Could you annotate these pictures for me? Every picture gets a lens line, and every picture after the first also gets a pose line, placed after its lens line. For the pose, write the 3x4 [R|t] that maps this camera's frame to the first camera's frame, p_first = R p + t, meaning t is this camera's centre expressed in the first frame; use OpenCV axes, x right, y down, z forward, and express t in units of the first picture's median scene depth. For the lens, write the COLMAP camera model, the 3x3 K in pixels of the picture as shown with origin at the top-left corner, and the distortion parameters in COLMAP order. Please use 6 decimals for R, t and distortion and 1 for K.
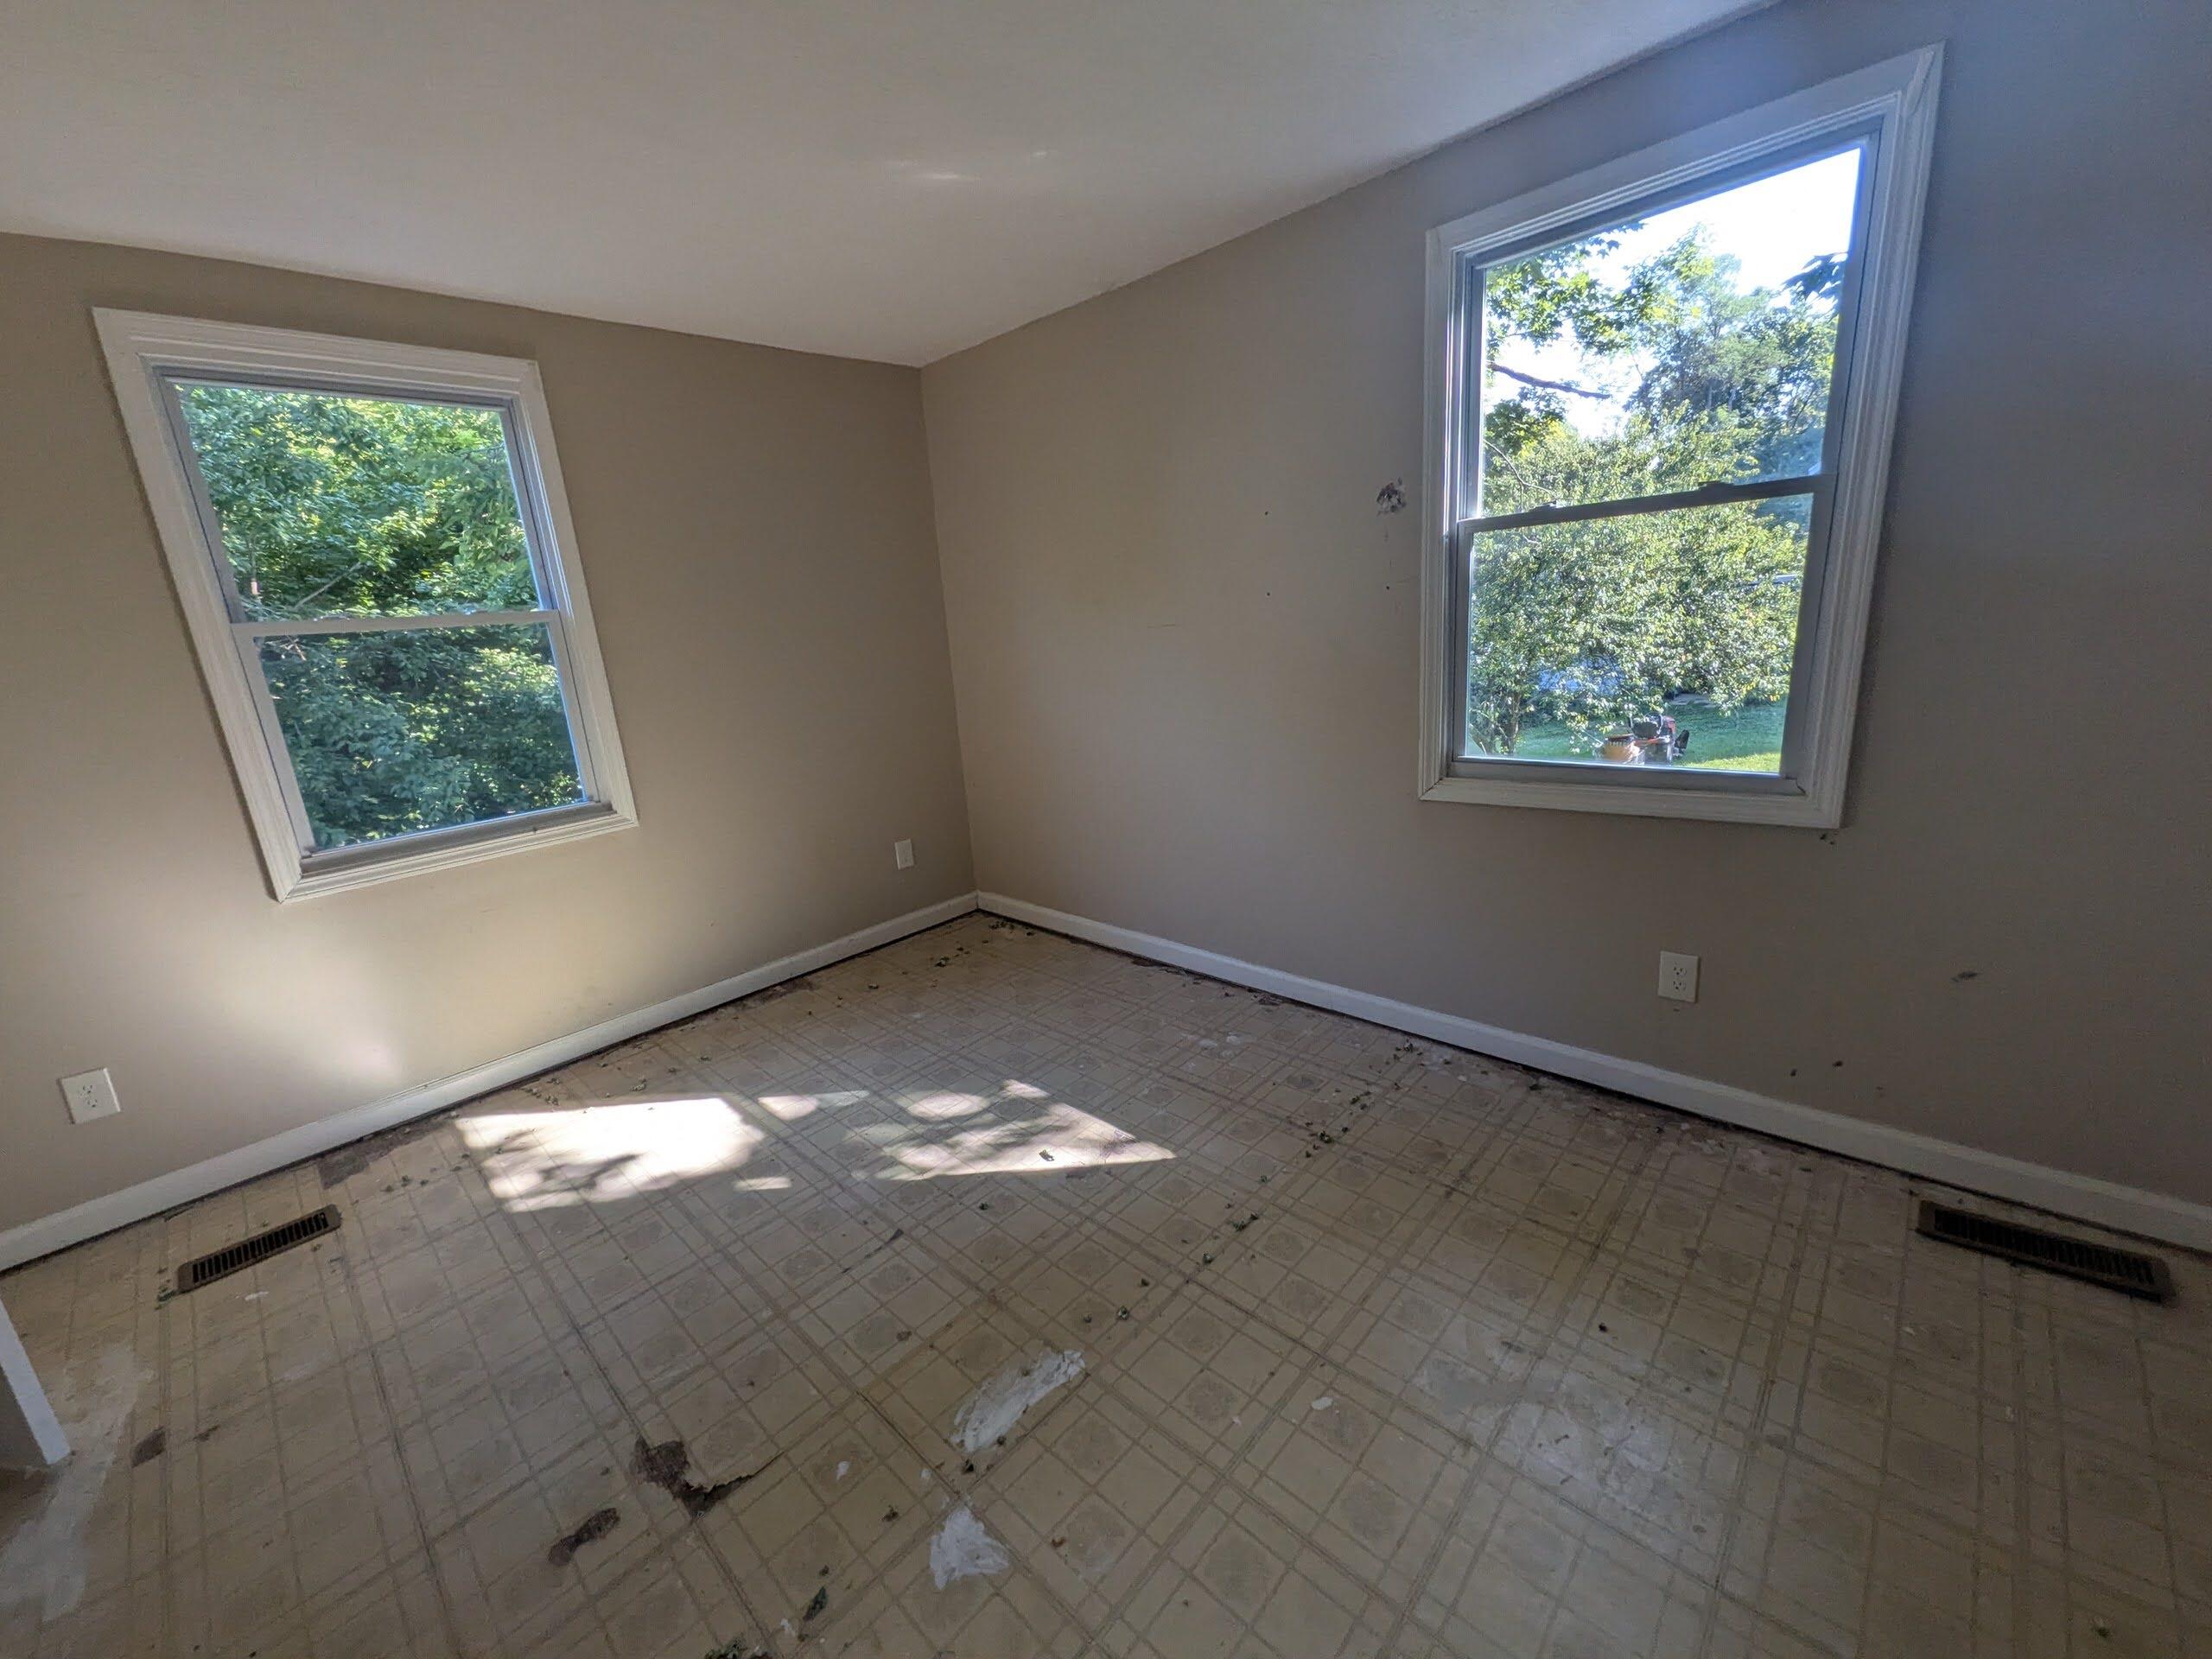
lens RADIAL K [[871.9, 0, 1097.9], [0, 871.9, 830.8], [0, 0, 1]] dist [0.011623, -0.003767]
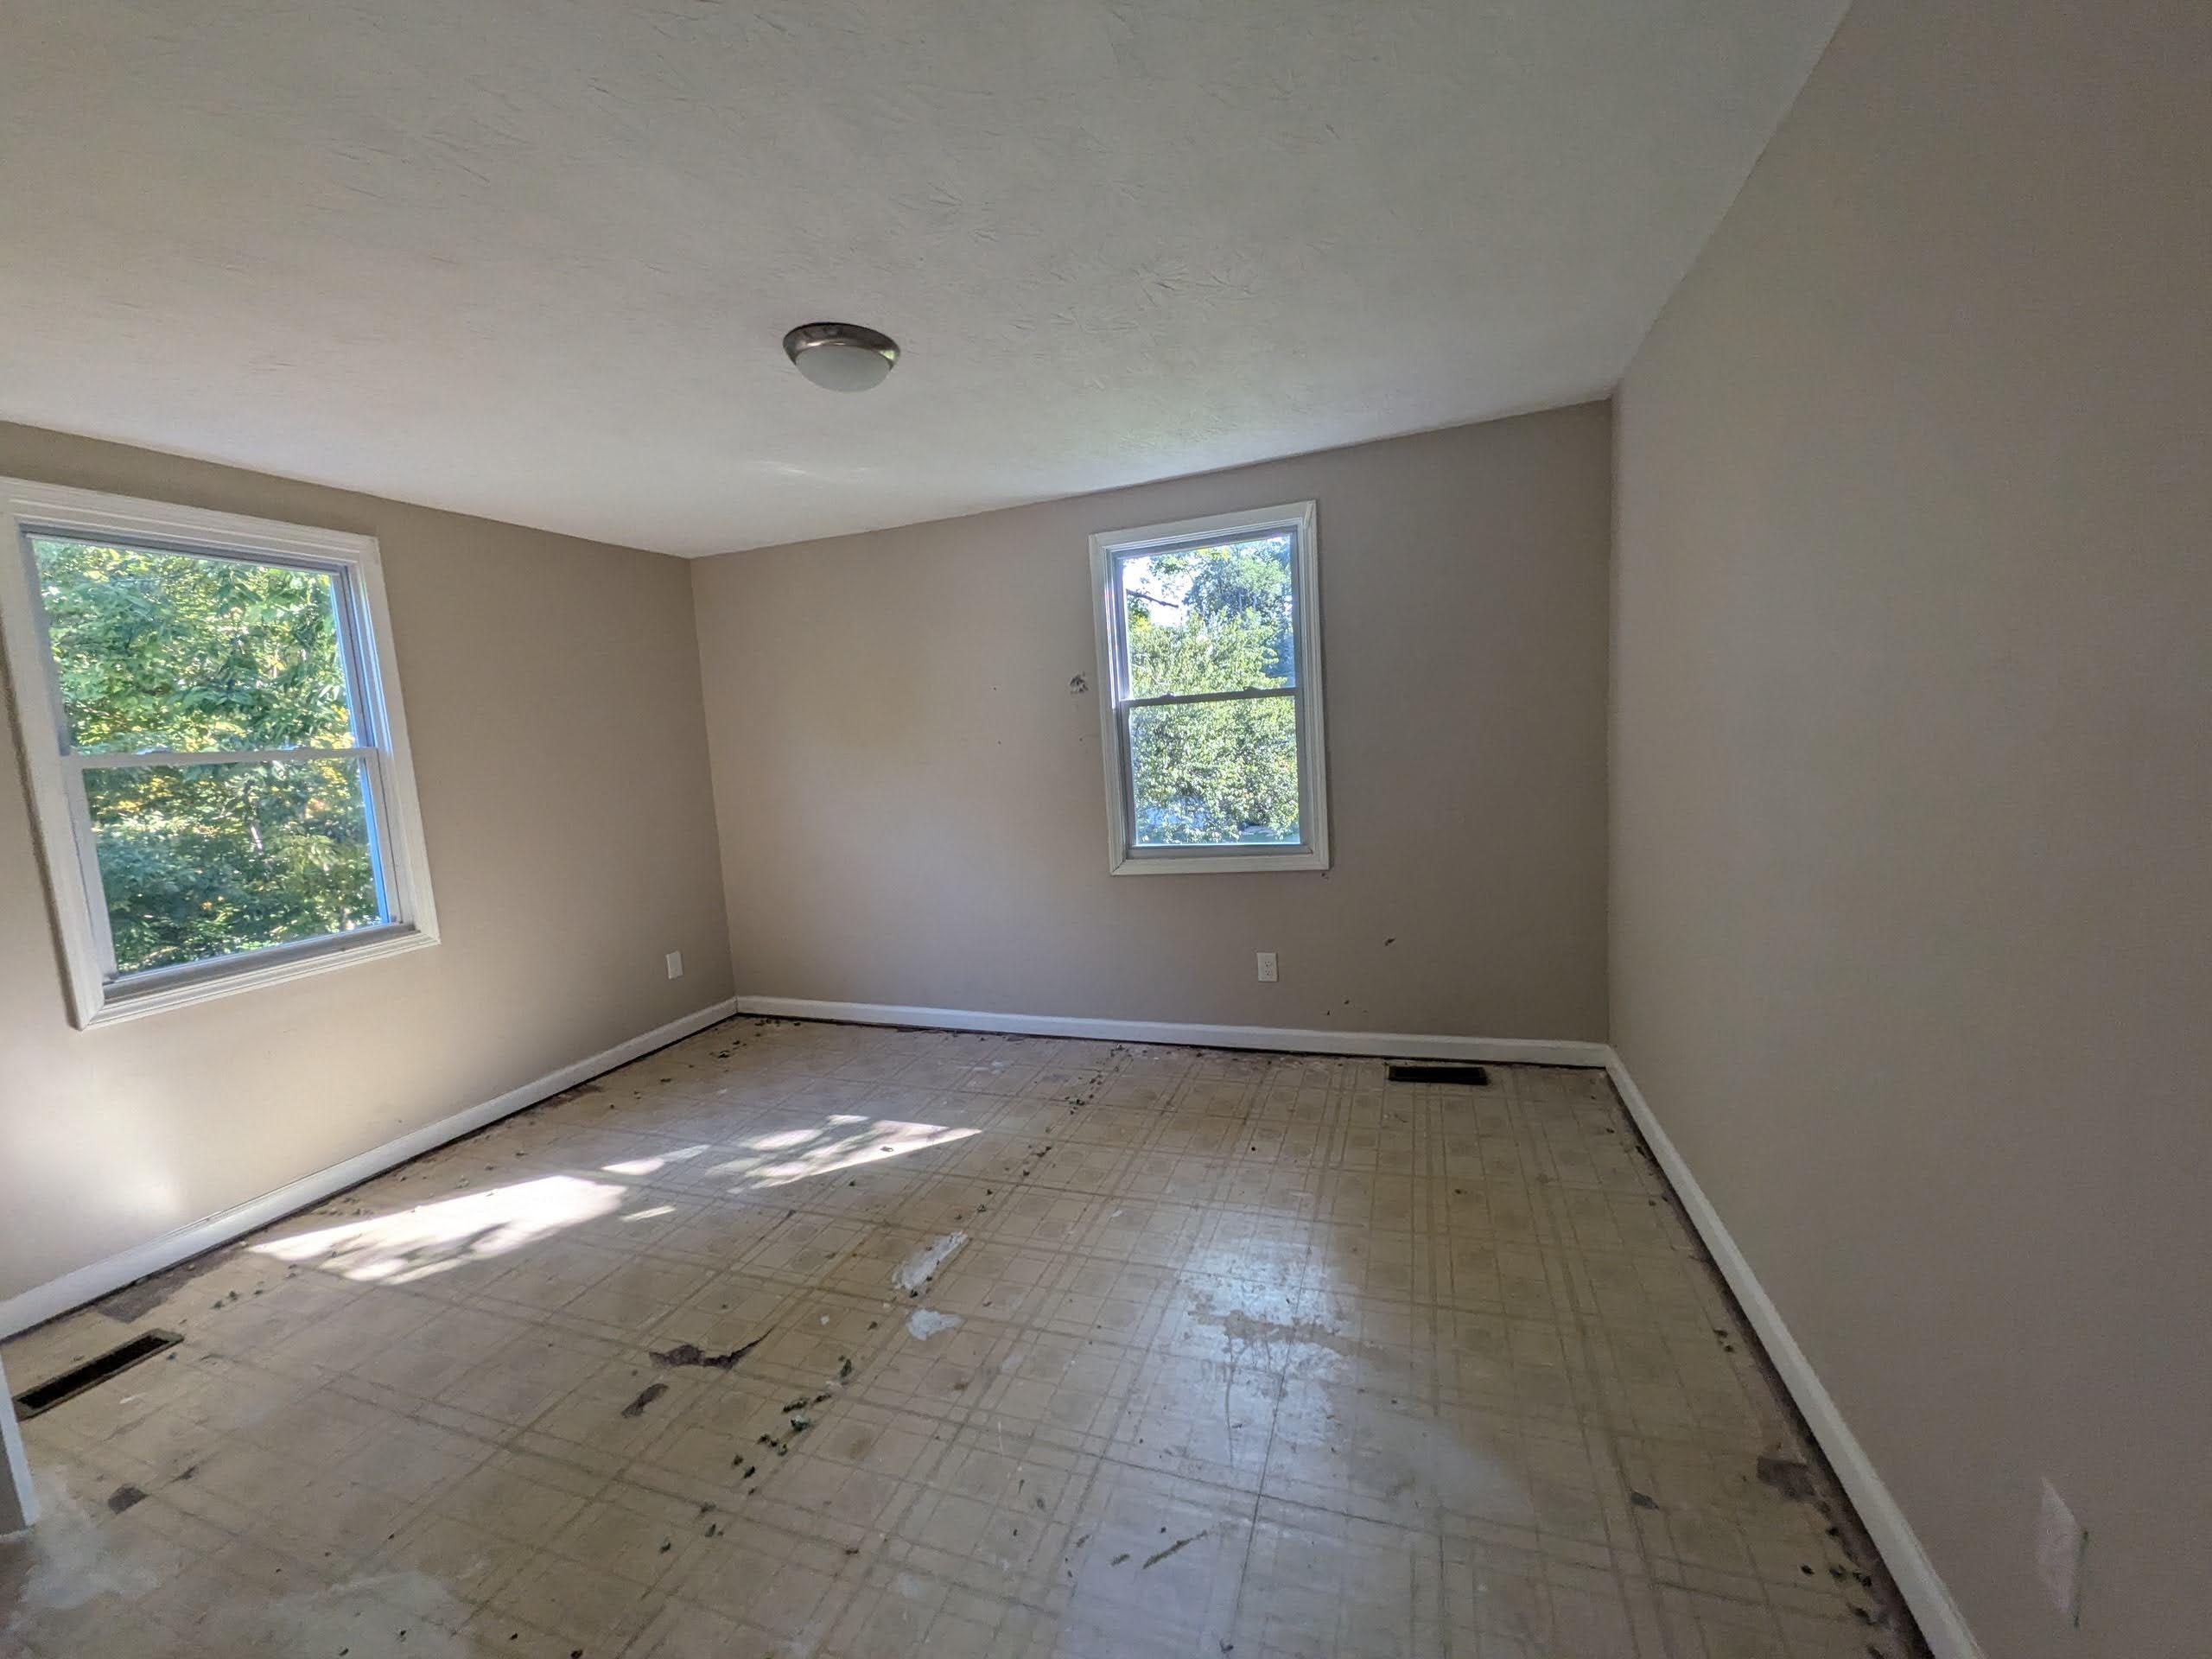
lens RADIAL K [[871.9, 0, 1104.3], [0, 871.9, 825.4], [0, 0, 1]] dist [0.011623, -0.003767]
pose [[0.913742, -0.024737, 0.405542, -0.268884], [0.093074, 0.984346, -0.149665, 0.110436], [-0.395492, 0.174500, 0.901741, -0.394547]]
